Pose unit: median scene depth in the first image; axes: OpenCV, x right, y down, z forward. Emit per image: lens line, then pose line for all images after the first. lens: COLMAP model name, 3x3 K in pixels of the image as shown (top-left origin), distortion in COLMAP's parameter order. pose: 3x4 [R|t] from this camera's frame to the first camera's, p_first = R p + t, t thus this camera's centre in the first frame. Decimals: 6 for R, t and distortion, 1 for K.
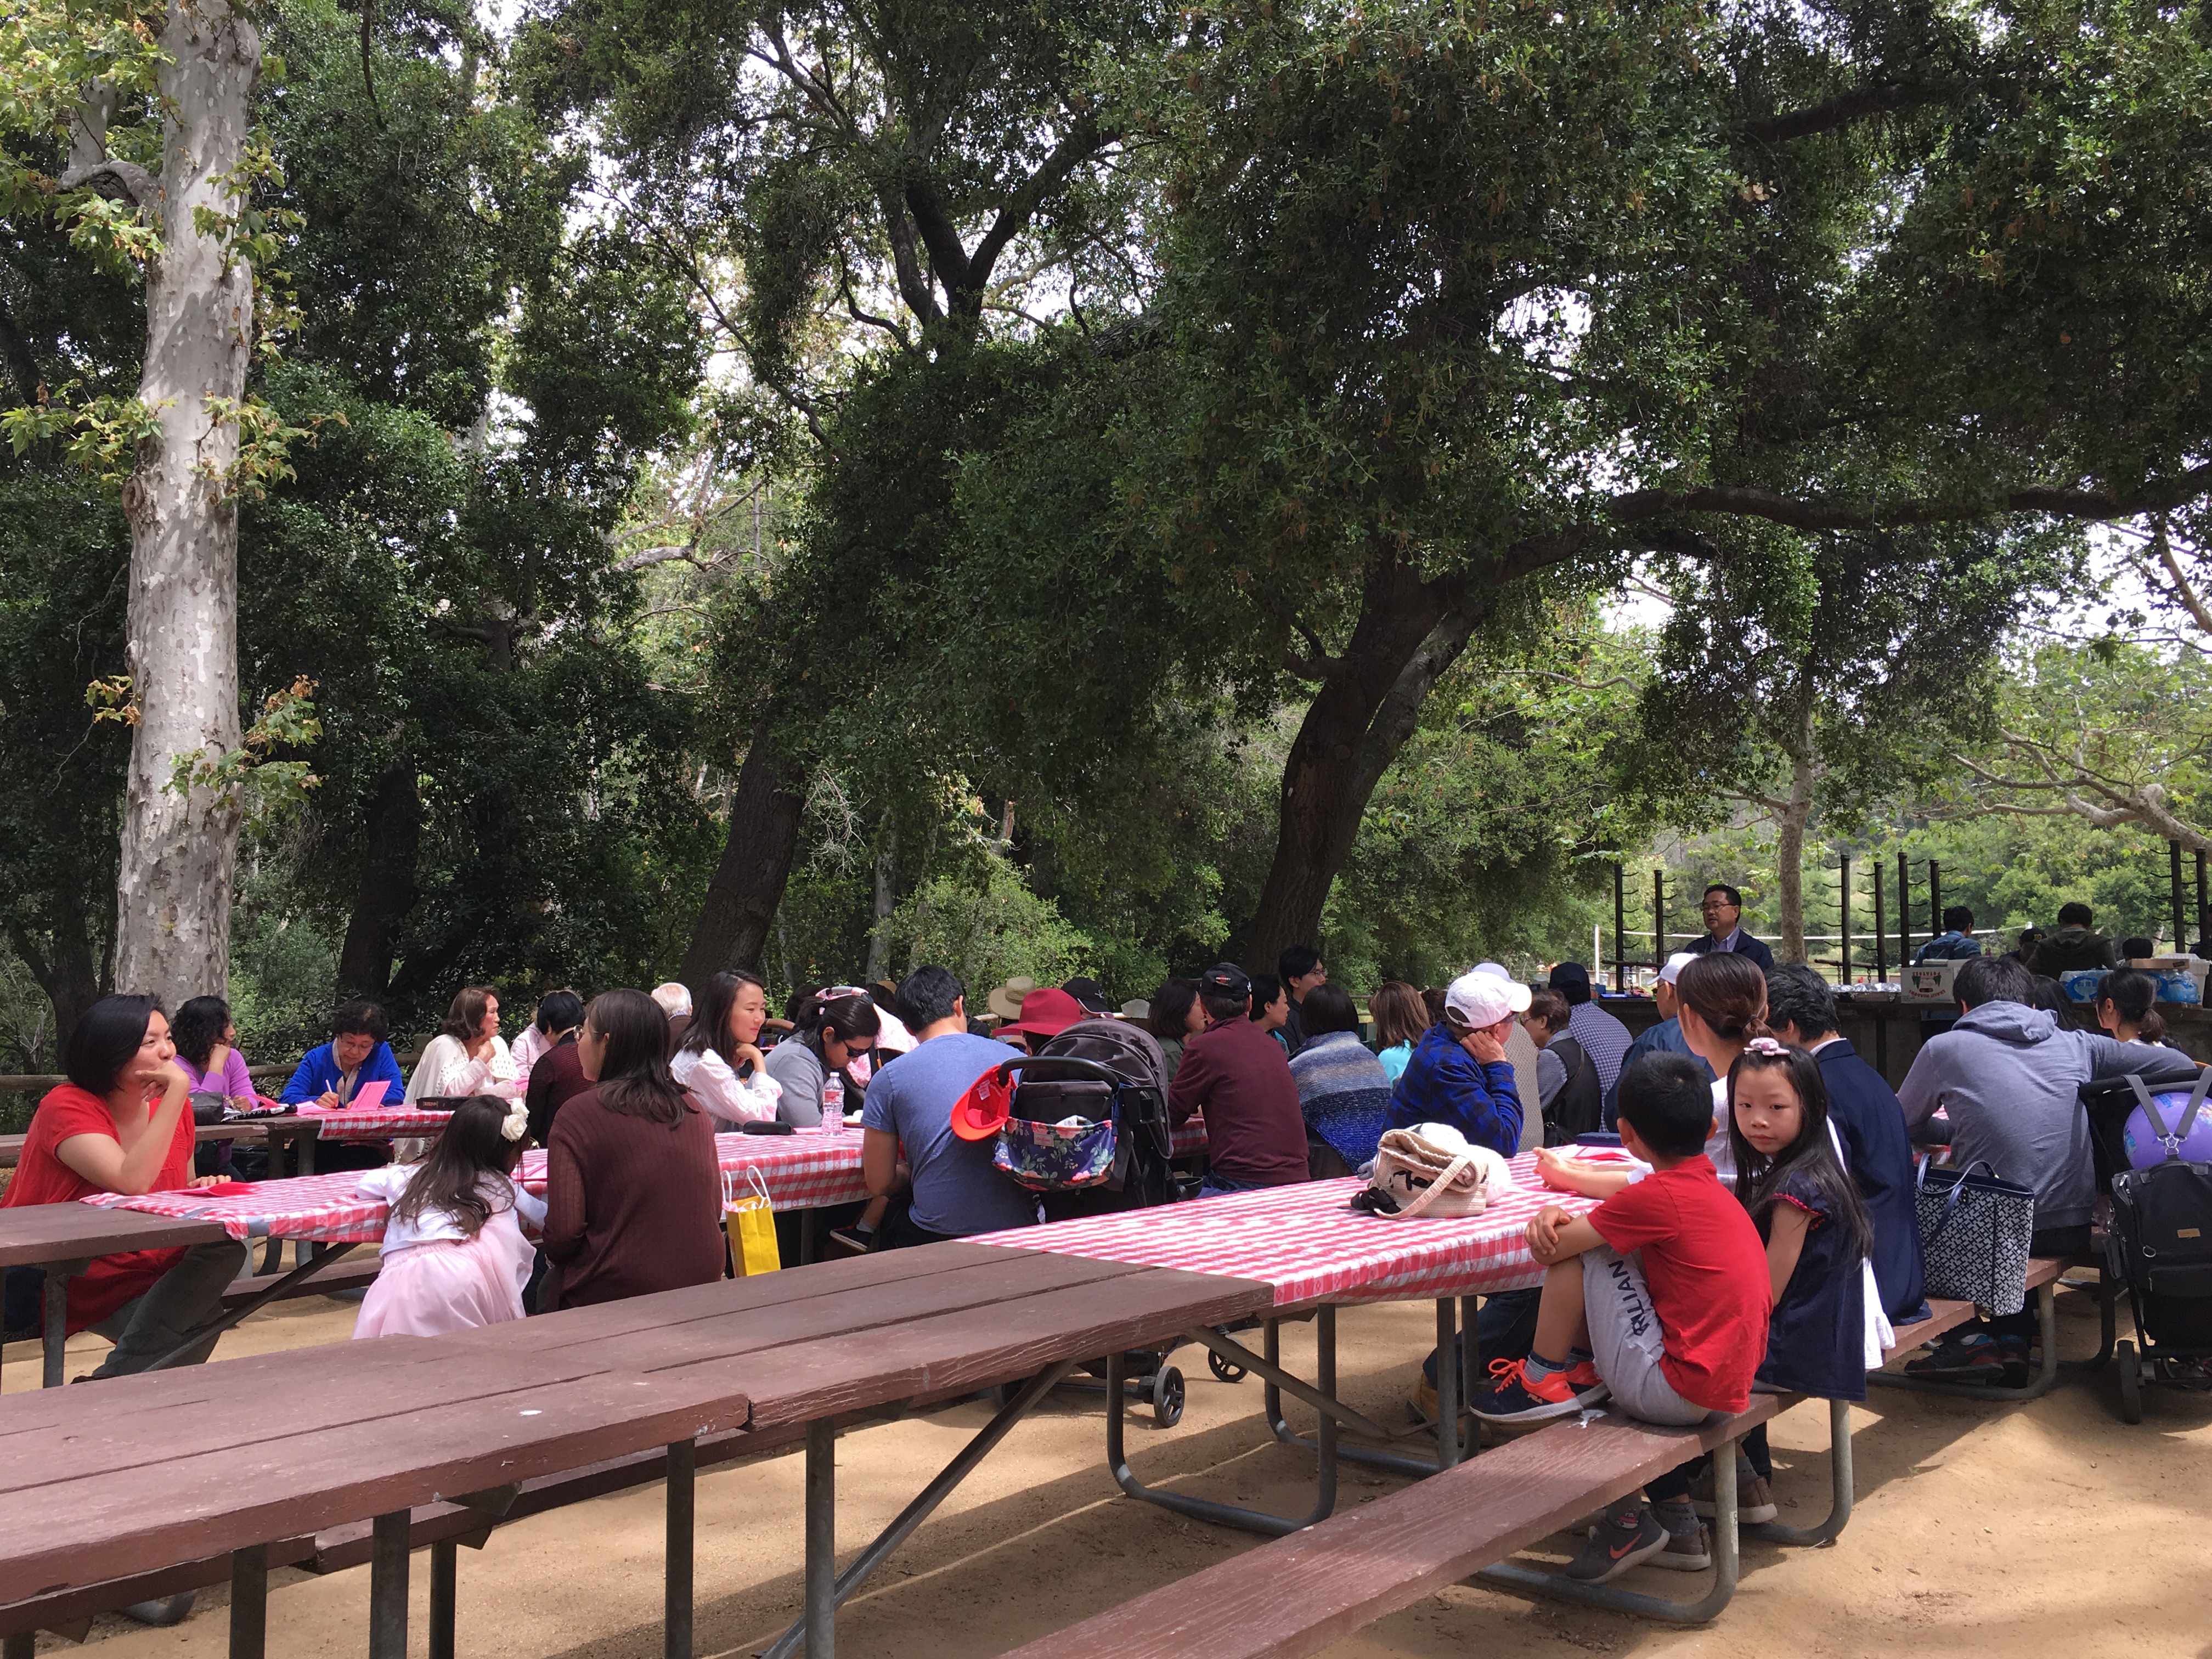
lens RADIAL K [[1925.6, 0, 1098.1], [0, 1925.6, 822.2], [0, 0, 1]] dist [0.073946, -0.092883]
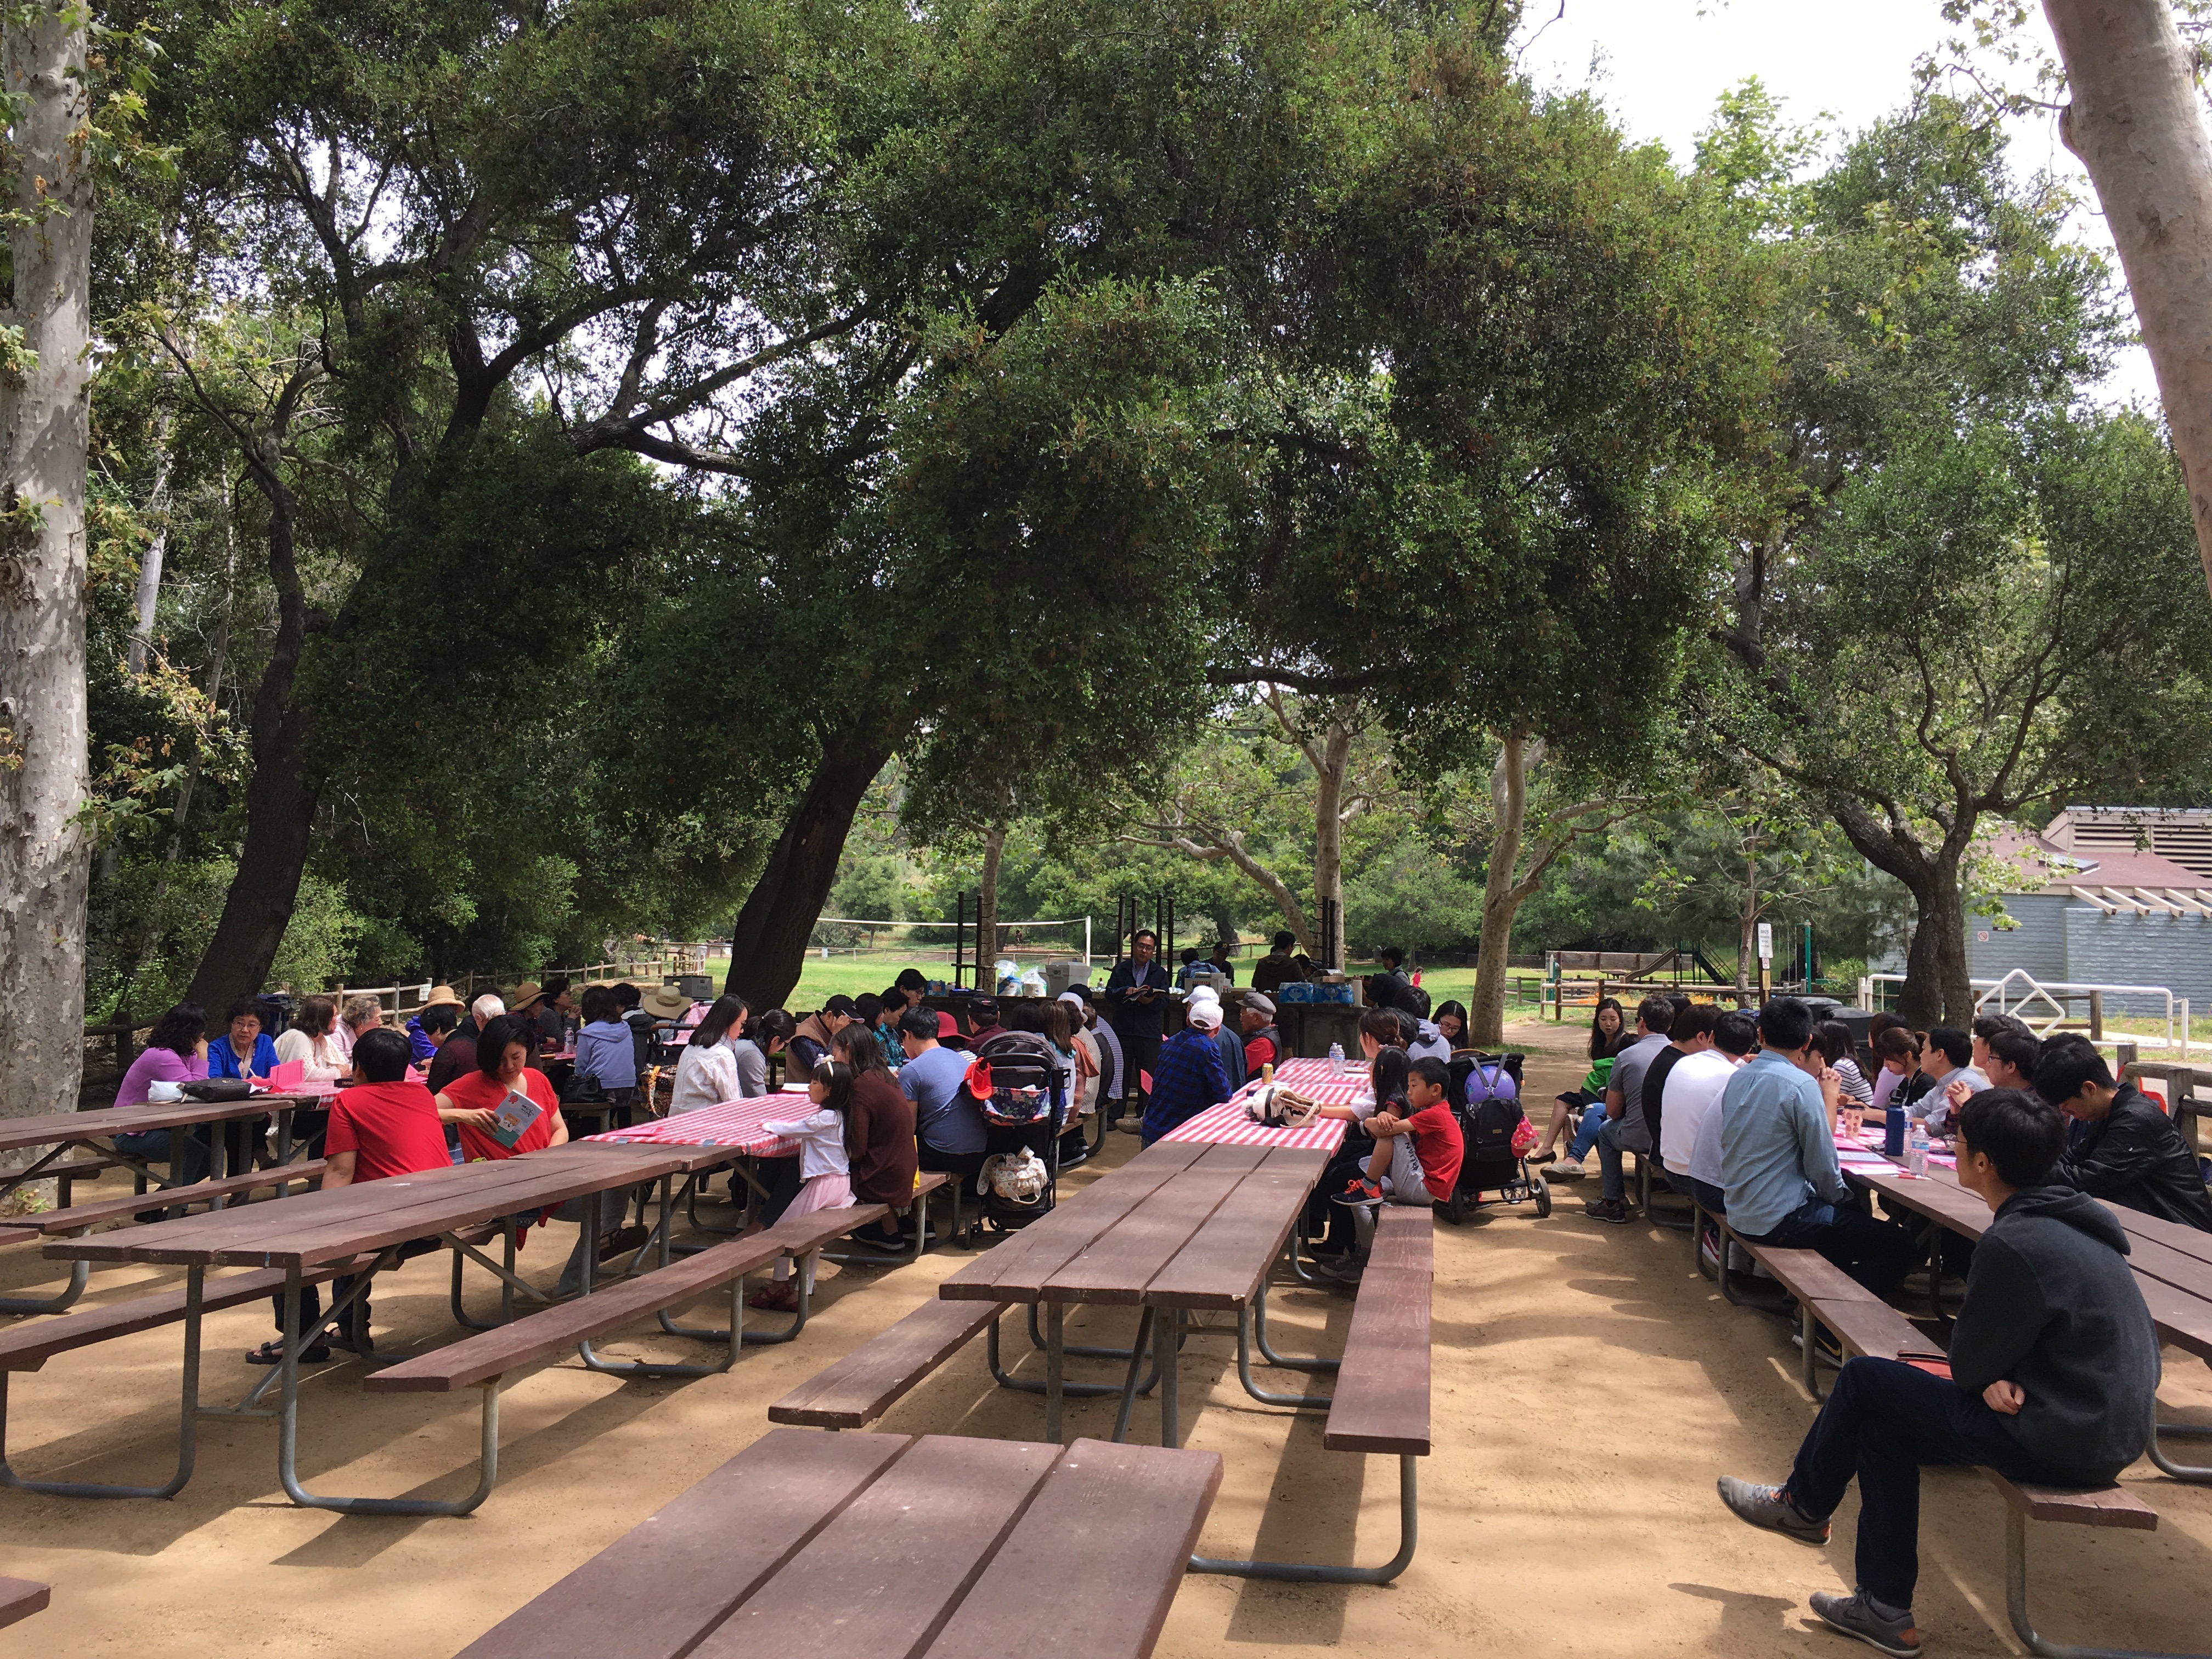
lens RADIAL K [[1882.5, 0, 1101.1], [0, 1882.5, 826.6], [0, 0, 1]] dist [0.073149, -0.087176]
pose [[0.881609, 0.051053, 0.469210, -0.449764], [-0.059802, 0.998203, 0.003753, -0.058767], [-0.468176, -0.031368, 0.883078, -0.344142]]
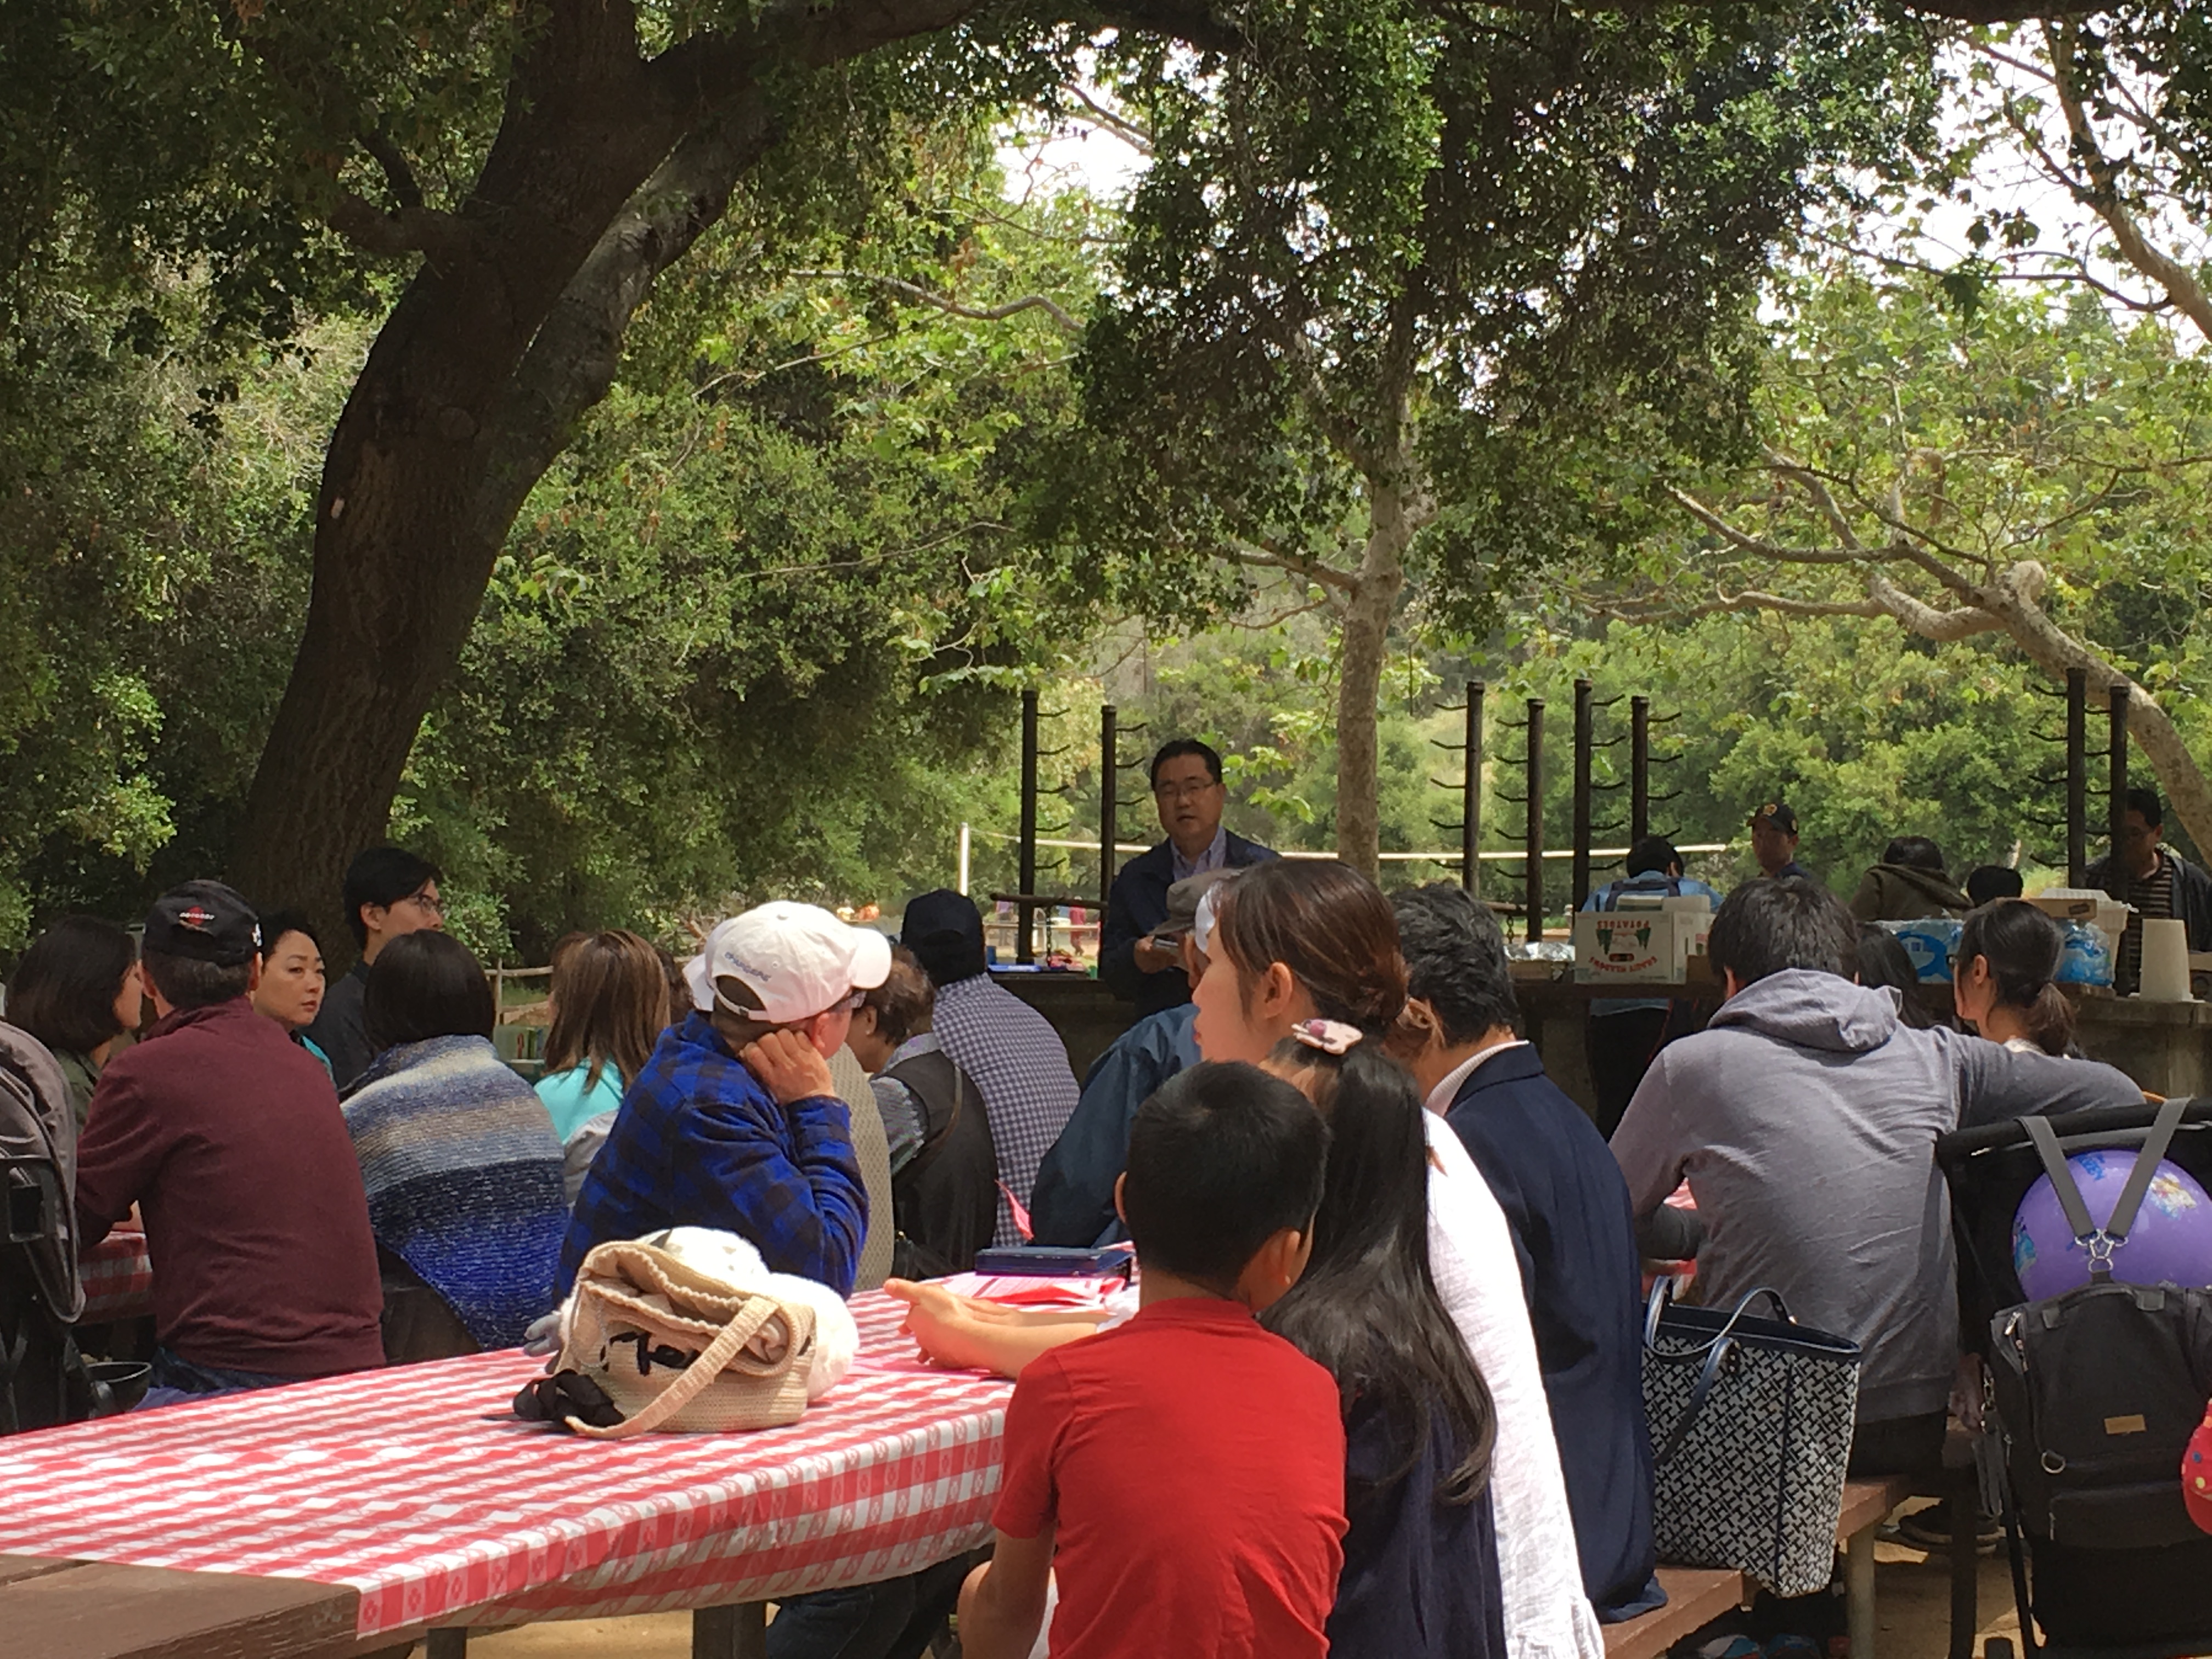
lens RADIAL K [[4213.6, 0, 1104.6], [0, 4213.6, 814.2], [0, 0, 1]] dist [0.078200, 0.000000]
pose [[0.959030, 0.016662, 0.282812, -0.007142], [-0.031389, 0.998372, 0.047621, 0.003756], [-0.281559, -0.054547, 0.957992, 0.012428]]
